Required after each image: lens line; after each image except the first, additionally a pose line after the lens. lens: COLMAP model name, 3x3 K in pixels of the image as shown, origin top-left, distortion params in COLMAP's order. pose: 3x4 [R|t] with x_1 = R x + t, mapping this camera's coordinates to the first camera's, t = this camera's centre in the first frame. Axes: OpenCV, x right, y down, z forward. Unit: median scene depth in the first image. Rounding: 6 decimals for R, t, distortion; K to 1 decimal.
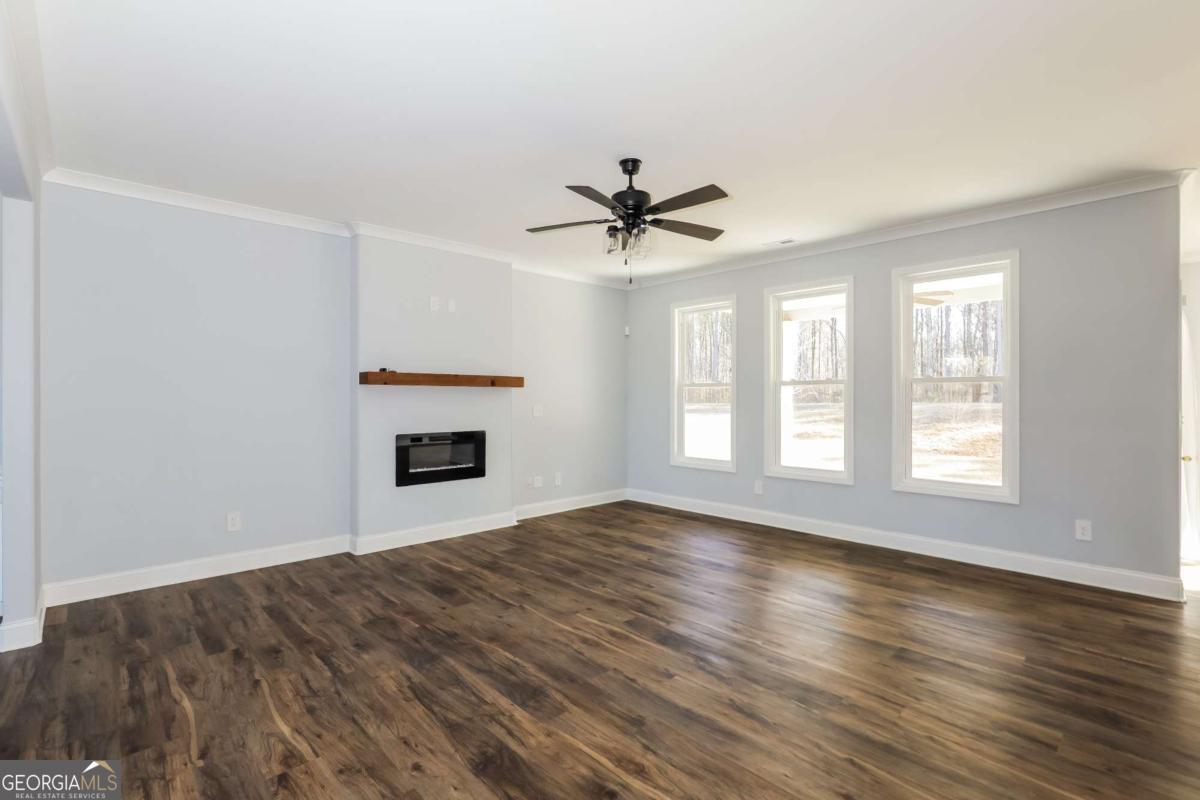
lens RADIAL K [[543.6, 0, 570.4], [0, 543.6, 399.9], [0, 0, 1]] dist [-0.008740, 0.001366]
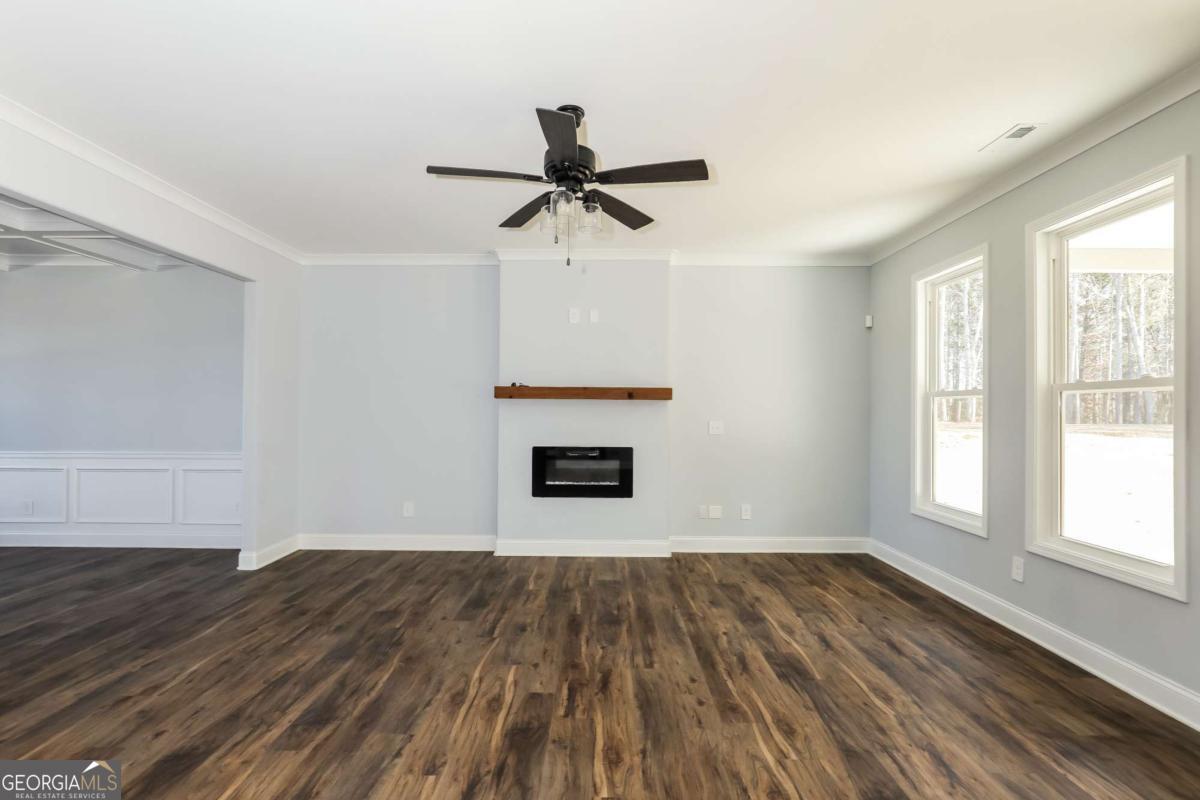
lens RADIAL K [[543.6, 0, 591.4], [0, 543.6, 407.0], [0, 0, 1]] dist [-0.008740, 0.001366]
pose [[0.736489, -0.001538, -0.676448, 0.556130], [-0.008045, 0.999907, -0.011032, -0.000817], [0.676402, 0.013567, 0.736408, 0.371808]]
